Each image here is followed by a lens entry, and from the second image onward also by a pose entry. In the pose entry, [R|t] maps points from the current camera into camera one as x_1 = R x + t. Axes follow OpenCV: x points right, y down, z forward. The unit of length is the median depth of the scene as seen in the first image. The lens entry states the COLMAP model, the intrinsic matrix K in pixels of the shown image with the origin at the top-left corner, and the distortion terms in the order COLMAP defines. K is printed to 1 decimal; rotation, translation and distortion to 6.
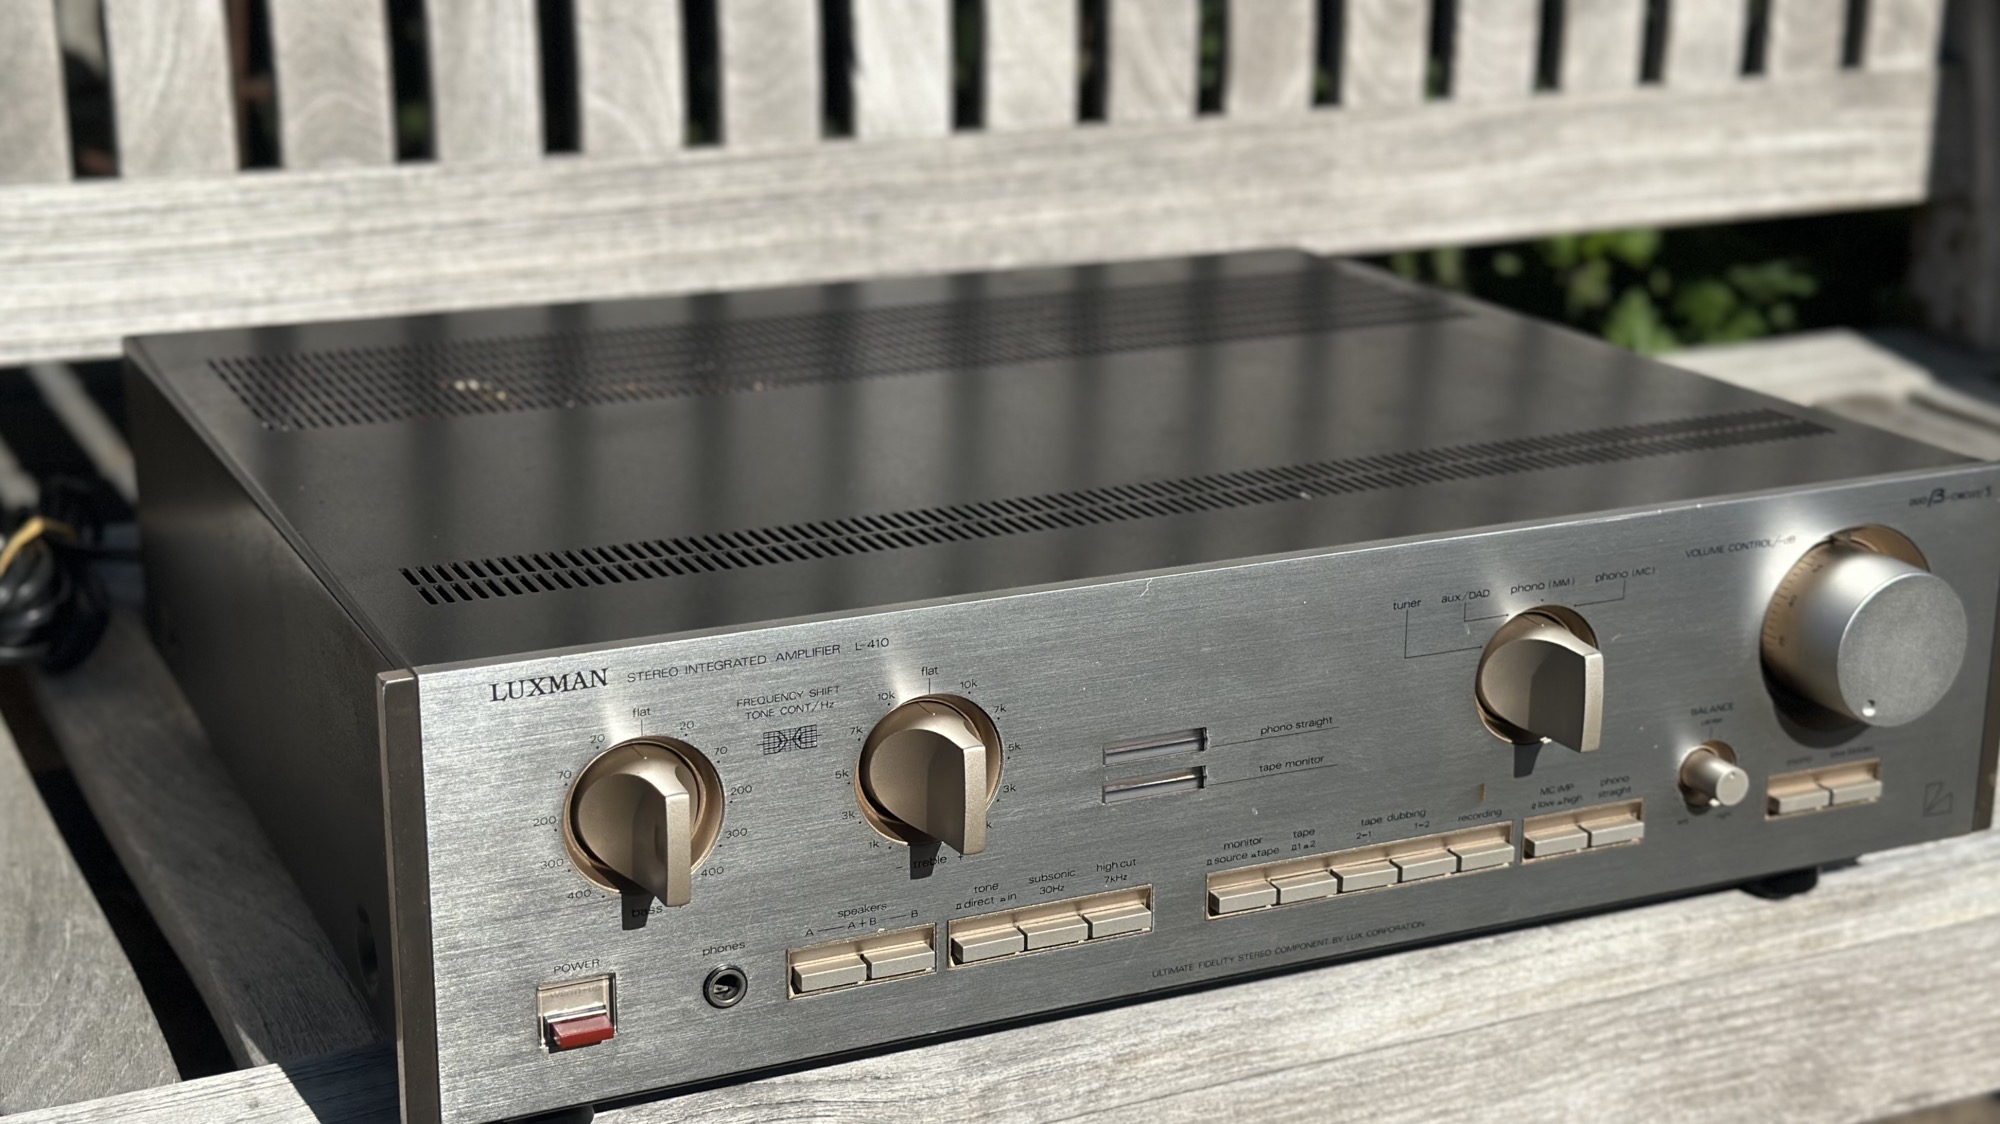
lens RADIAL K [[2952.7, 0, 1034.1], [0, 2952.7, 591.0], [0, 0, 1]] dist [0.161536, -0.129050]
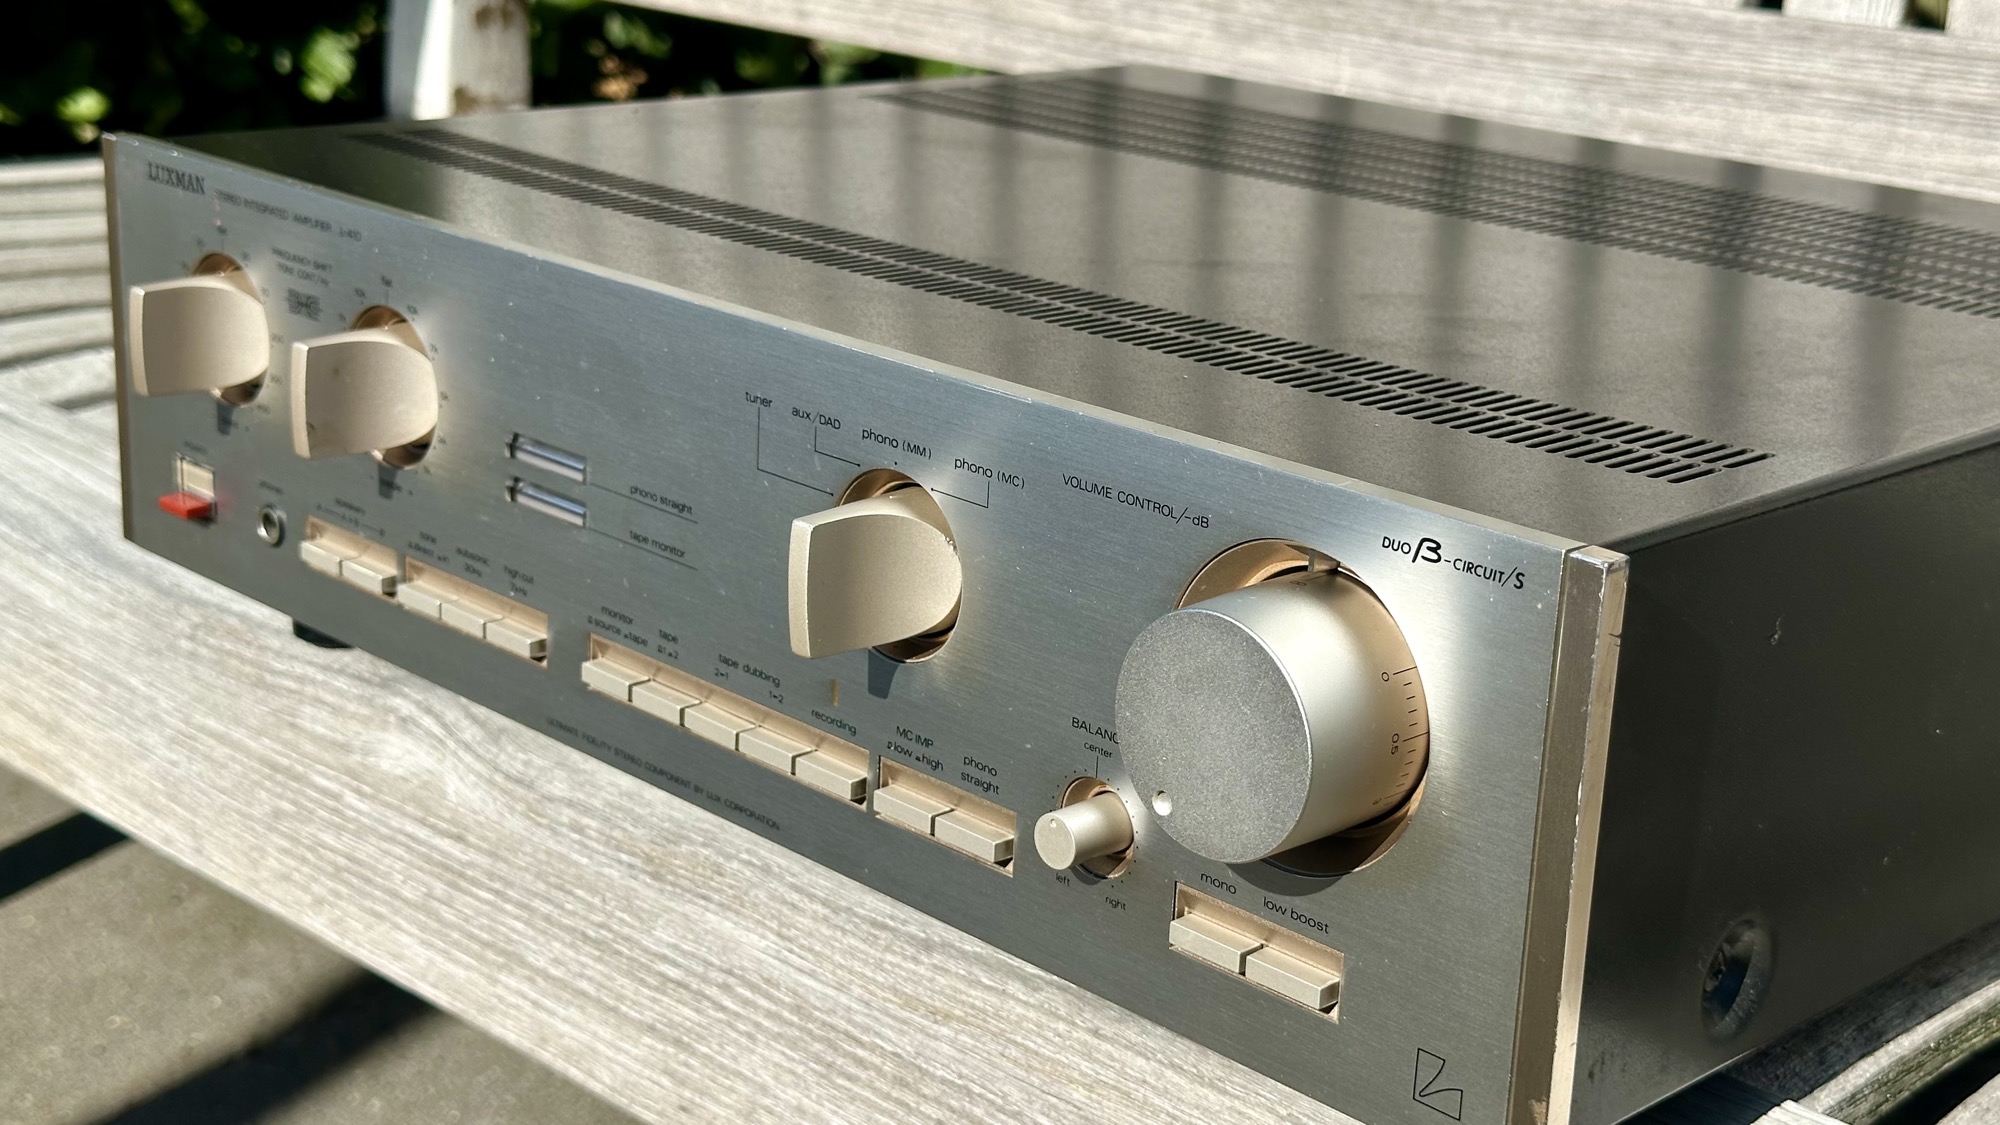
lens RADIAL K [[2869.3, 0, 1018.2], [0, 2869.3, 553.5], [0, 0, 1]] dist [0.169493, -0.295145]
pose [[0.338676, 0.282783, -0.897403, 0.794132], [-0.318812, 0.931837, 0.173315, -0.105003], [0.885244, 0.227405, 0.405746, 0.709656]]
